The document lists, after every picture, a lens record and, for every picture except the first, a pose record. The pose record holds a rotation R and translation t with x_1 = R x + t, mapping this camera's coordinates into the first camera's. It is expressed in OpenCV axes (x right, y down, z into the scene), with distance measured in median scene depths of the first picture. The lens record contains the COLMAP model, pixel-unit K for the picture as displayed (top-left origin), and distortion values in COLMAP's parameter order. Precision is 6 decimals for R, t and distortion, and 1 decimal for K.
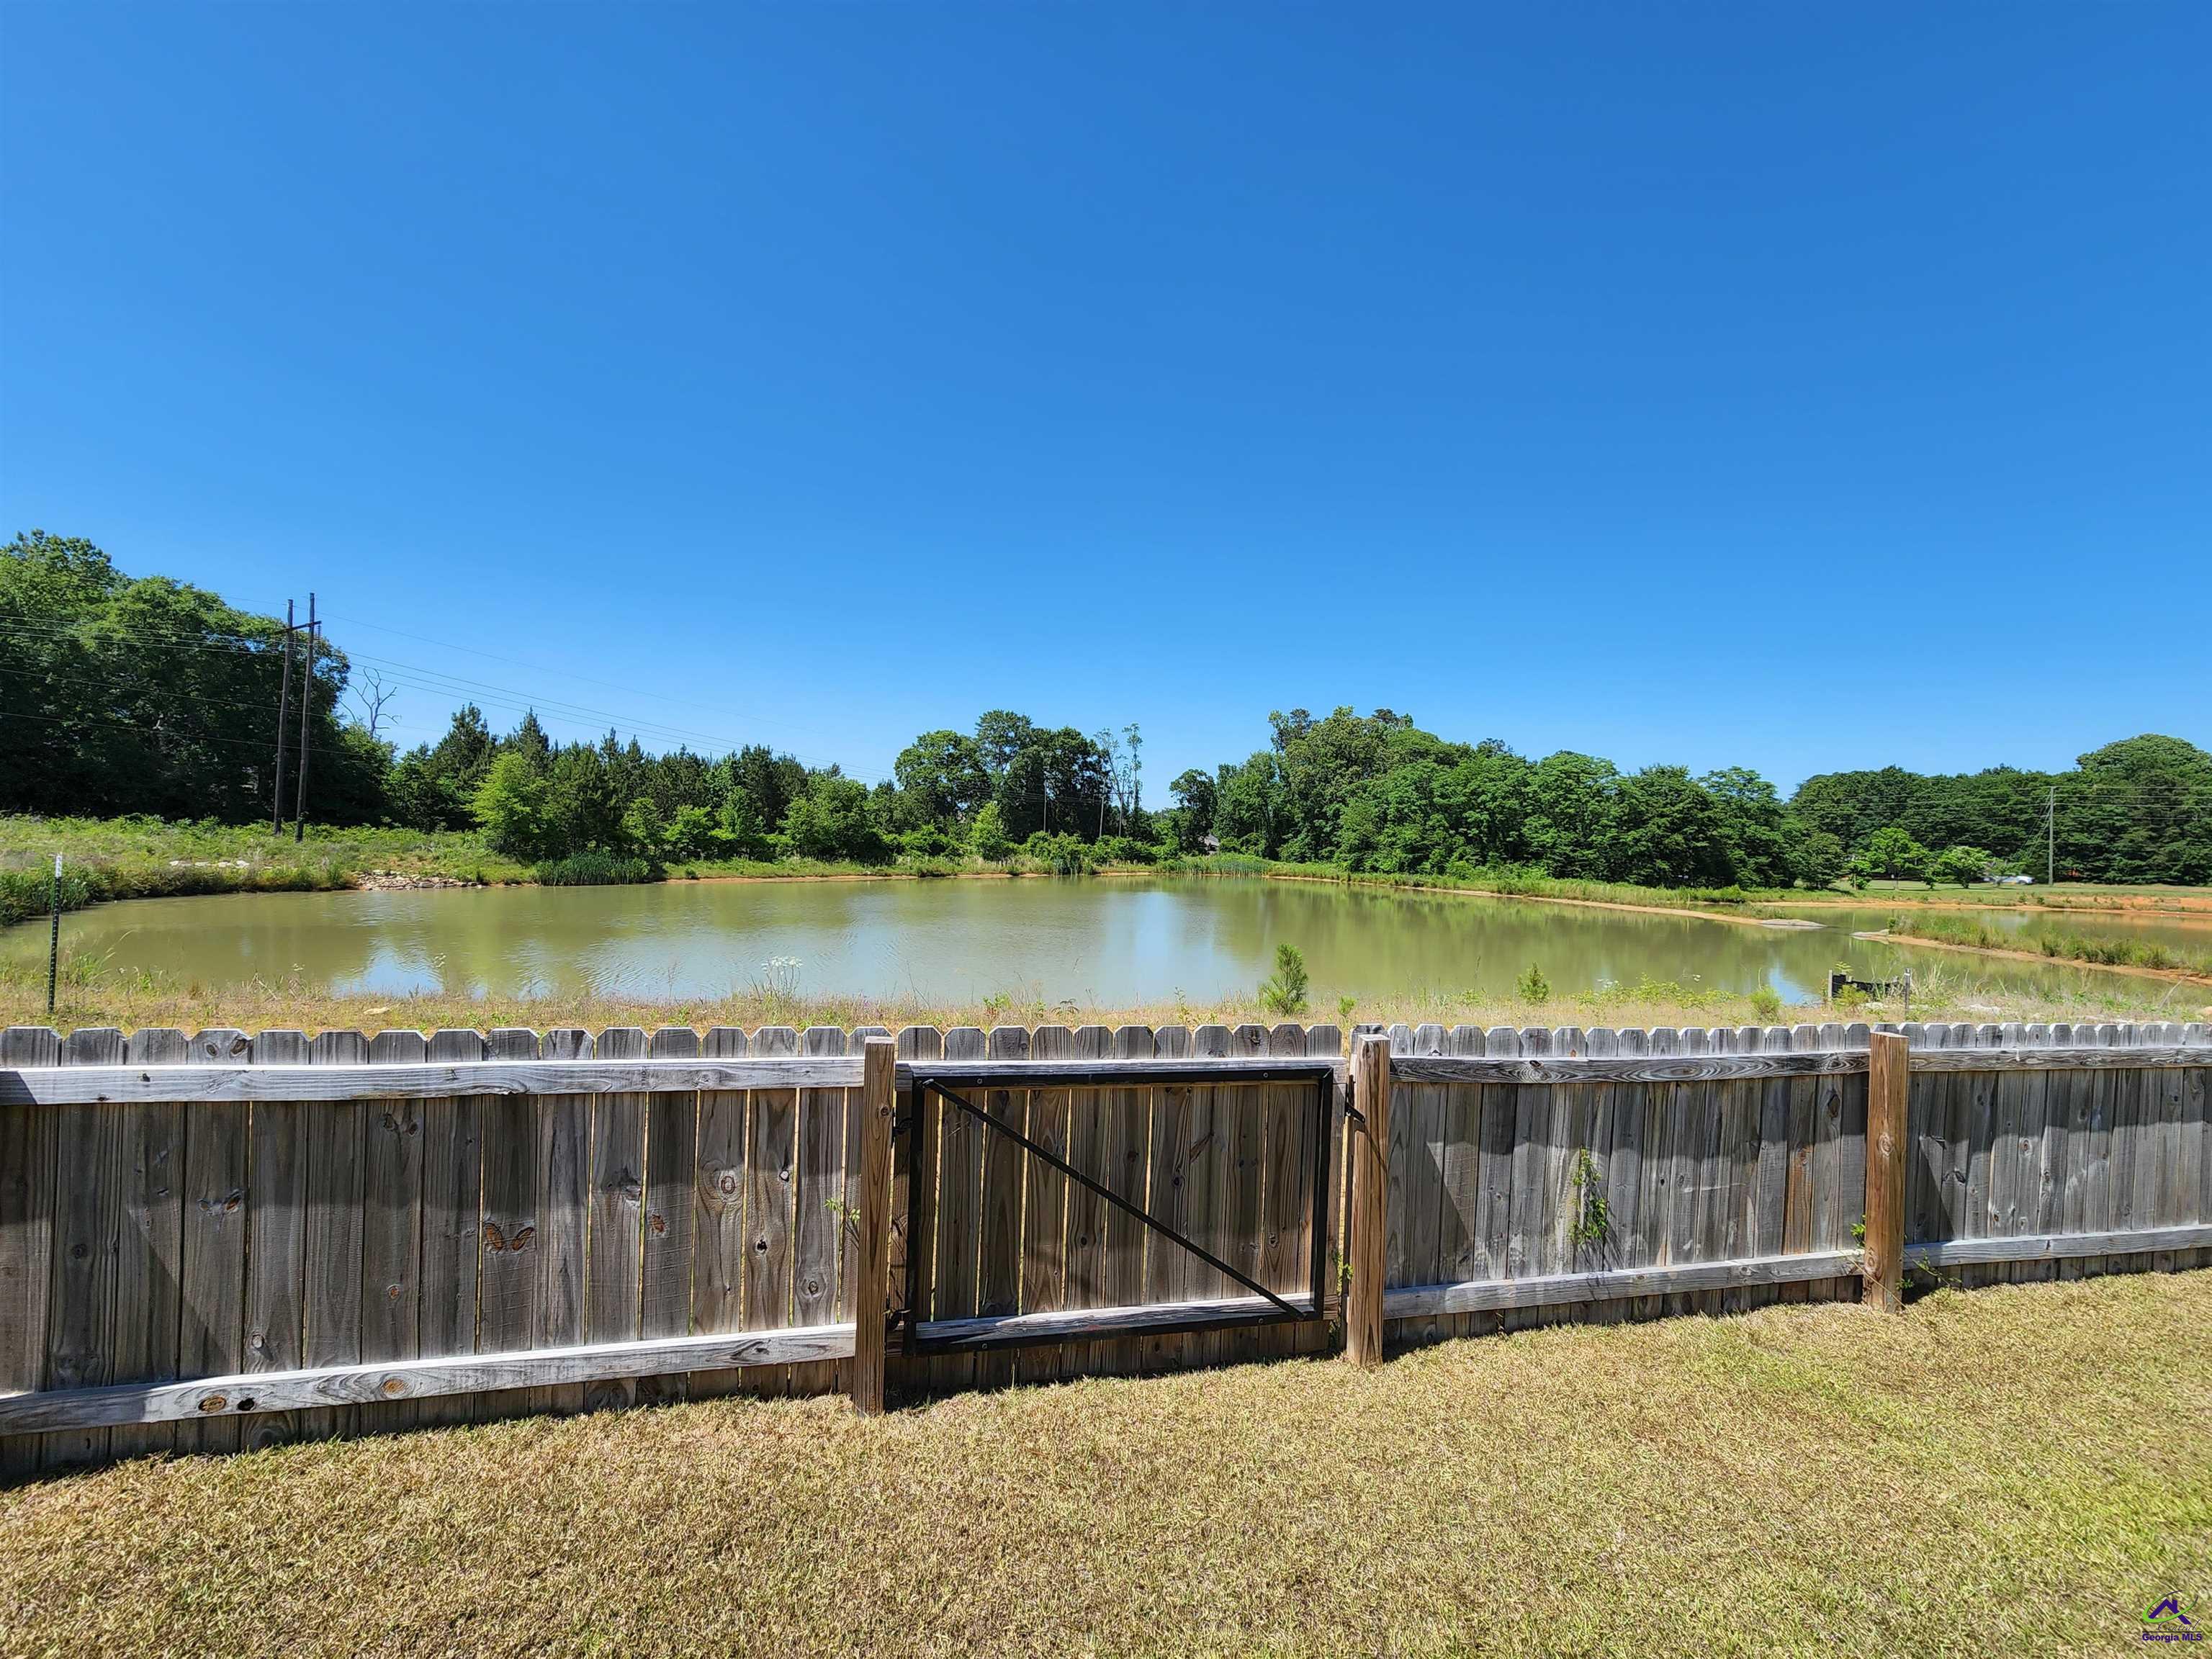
lens RADIAL K [[914.5, 0, 1093.1], [0, 914.5, 836.0], [0, 0, 1]] dist [-0.001024, -0.000069]
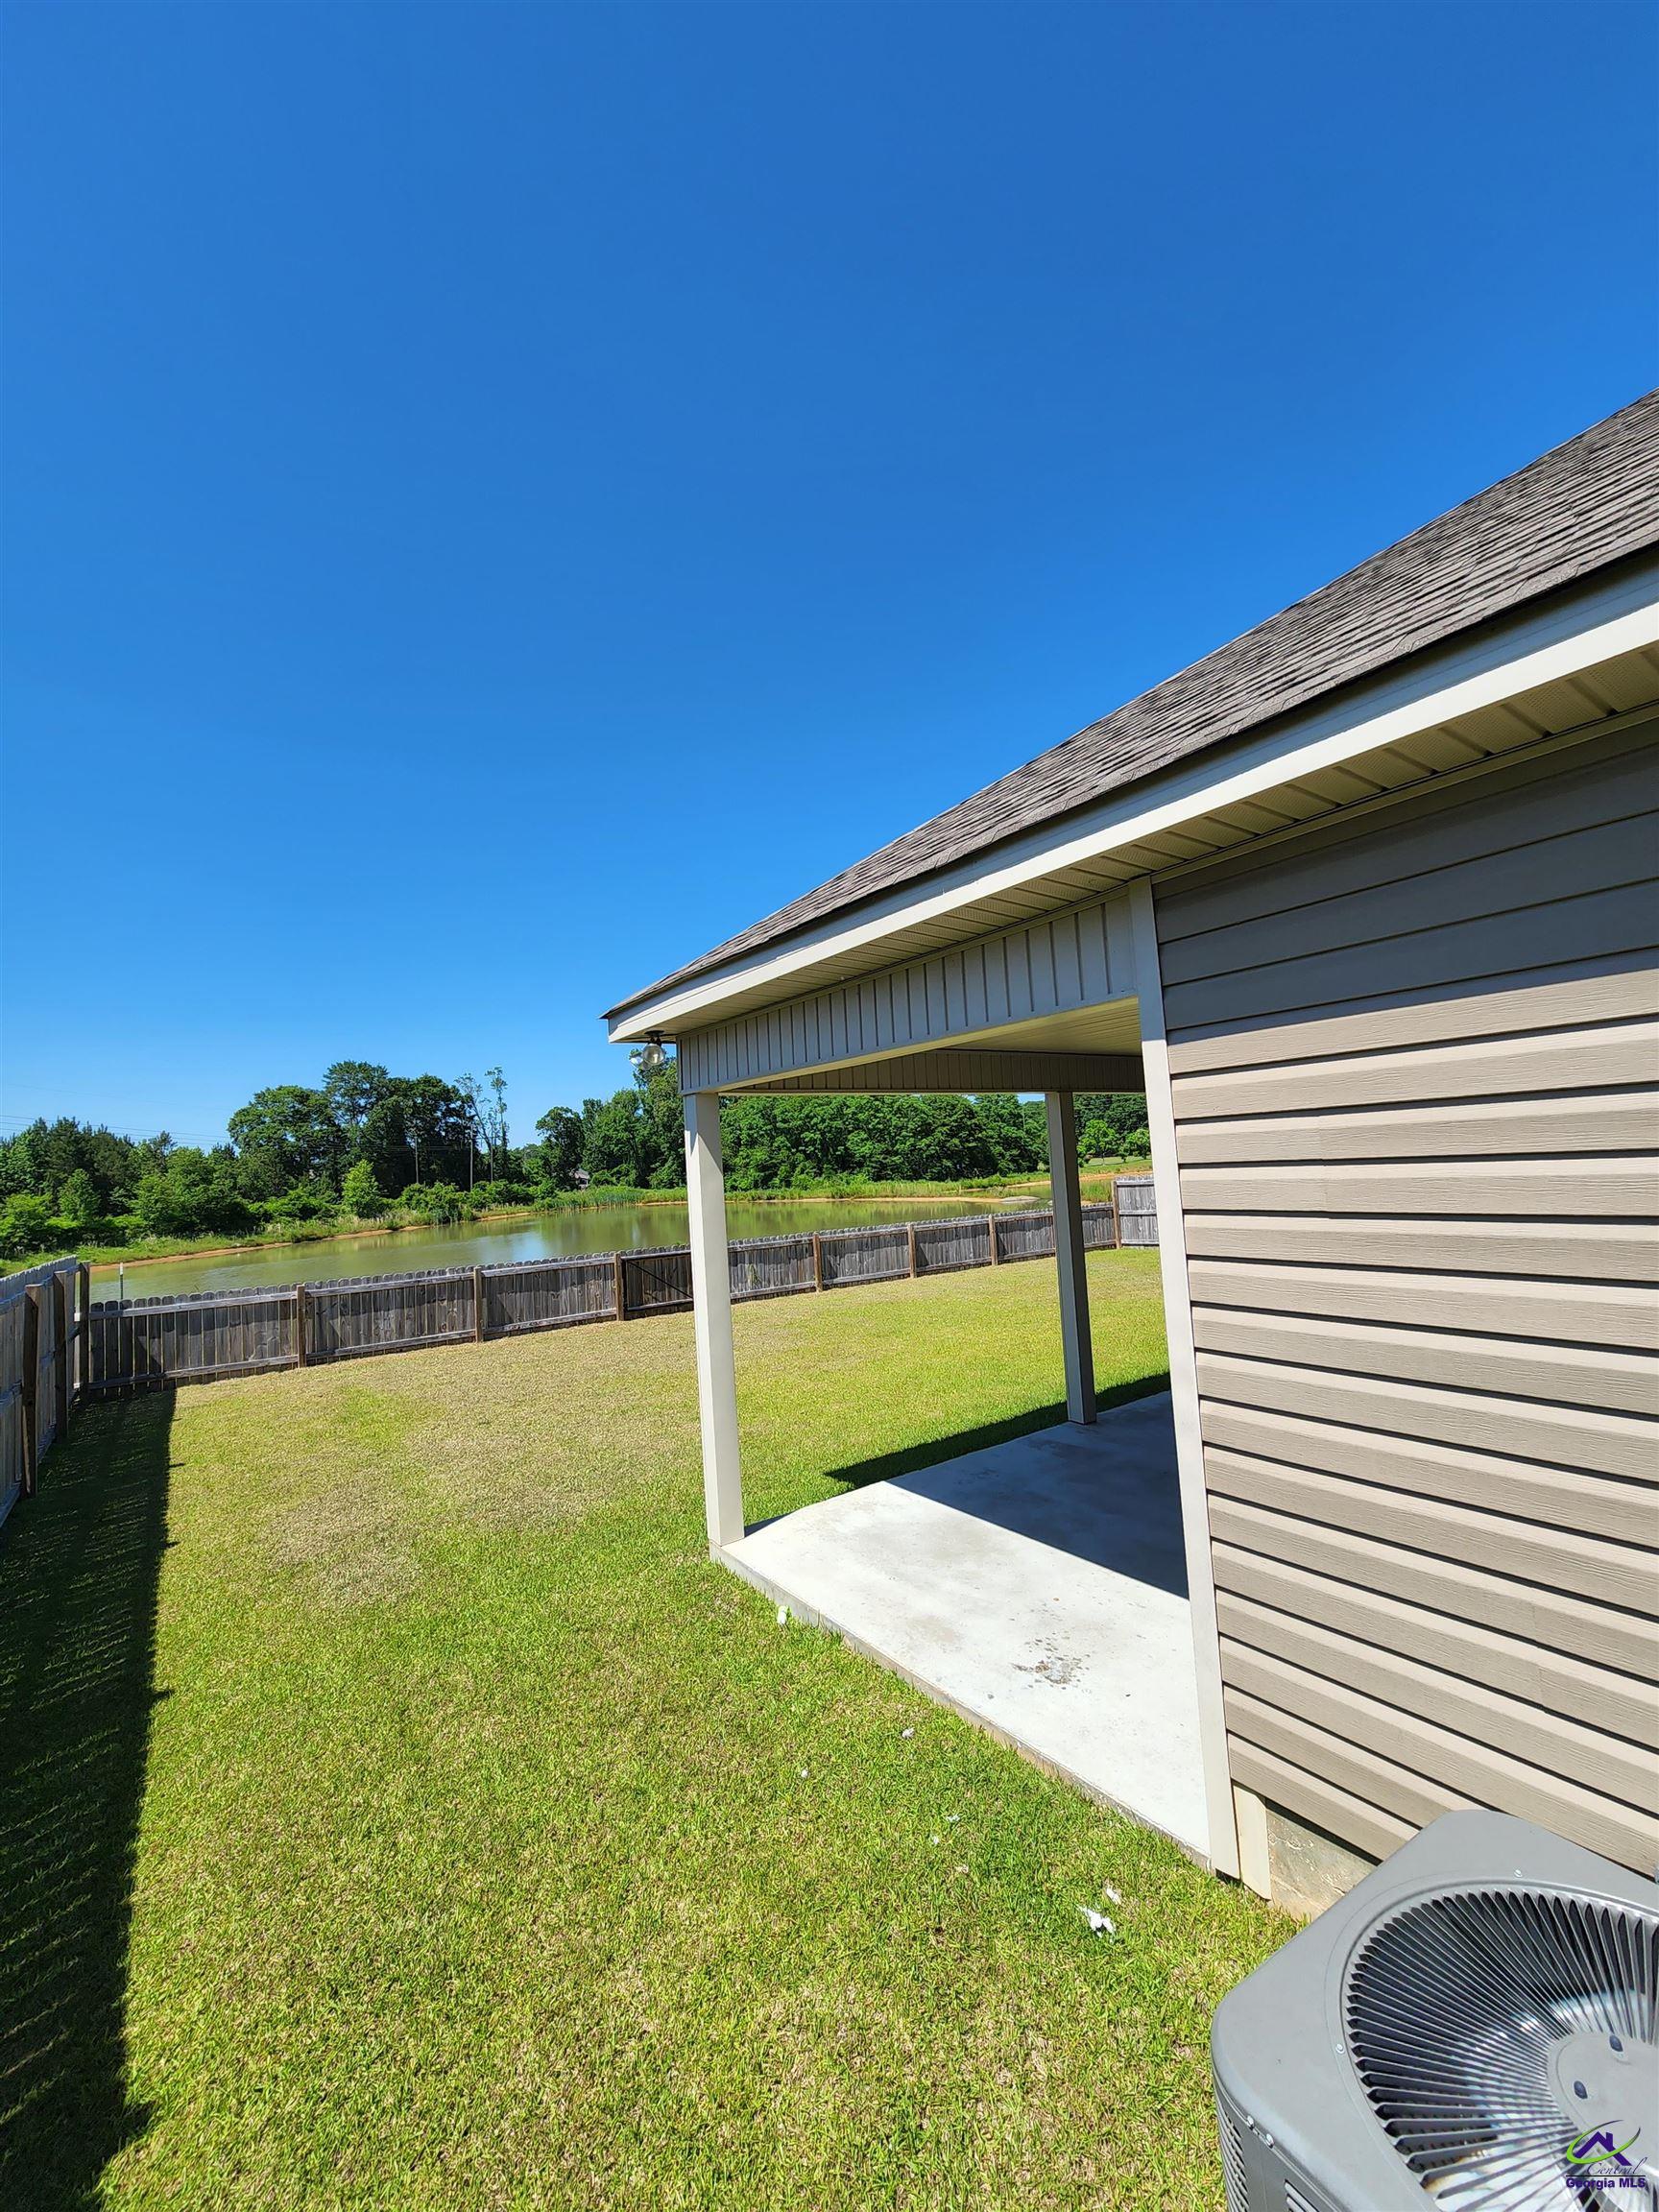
lens RADIAL K [[914.5, 0, 817.6], [0, 914.5, 1098.1], [0, 0, 1]] dist [-0.001024, -0.000069]
pose [[0.921915, -0.061831, 0.382425, -0.029778], [0.088357, 0.994721, -0.052176, -0.007811], [-0.377180, 0.081891, 0.922512, -0.116463]]
